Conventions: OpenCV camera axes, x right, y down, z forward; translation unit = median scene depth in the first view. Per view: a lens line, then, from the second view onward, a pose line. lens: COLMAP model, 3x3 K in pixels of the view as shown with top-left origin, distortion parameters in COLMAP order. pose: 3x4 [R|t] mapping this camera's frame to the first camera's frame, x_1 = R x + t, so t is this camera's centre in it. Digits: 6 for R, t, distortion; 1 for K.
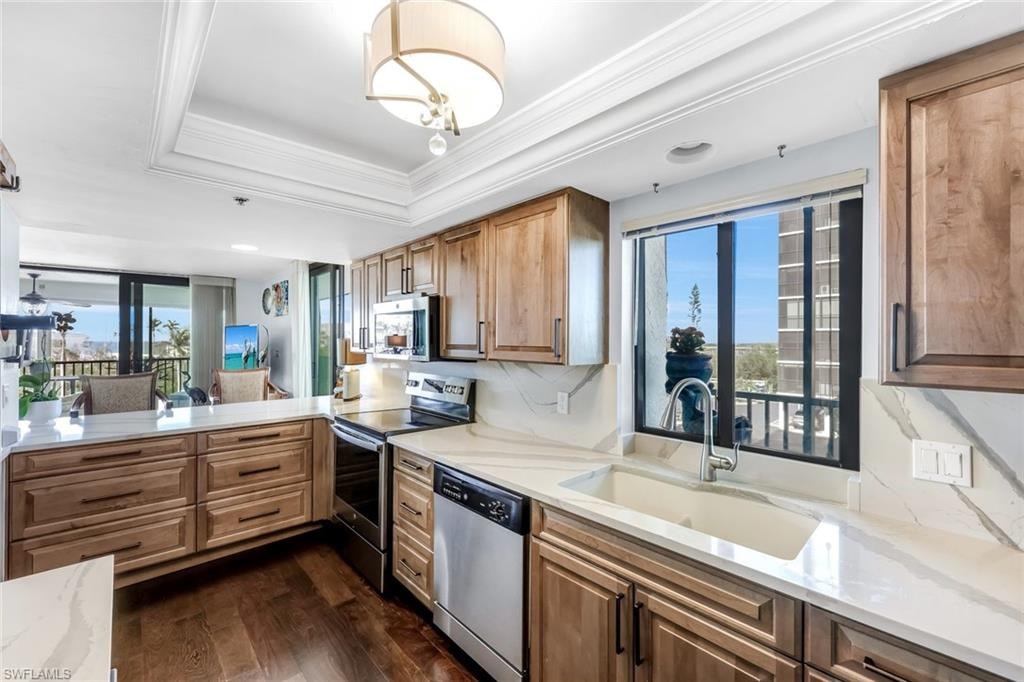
lens RADIAL K [[418.2, 0, 512.0], [0, 418.2, 341.0], [0, 0, 1]] dist [-0.006577, -0.000021]
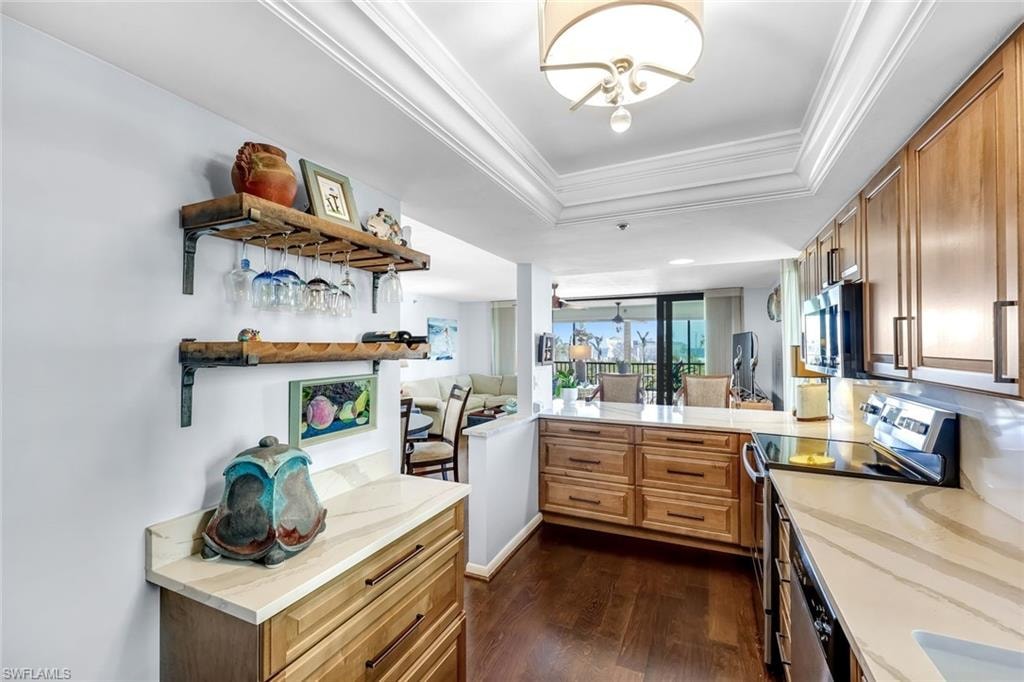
lens RADIAL K [[428.8, 0, 508.8], [0, 428.8, 343.2], [0, 0, 1]] dist [-0.001065, 0.000081]
pose [[0.369350, -0.011664, -0.929217, 0.241486], [0.000488, 0.999924, -0.012358, -0.000594], [0.929290, 0.004111, 0.369327, 0.200612]]
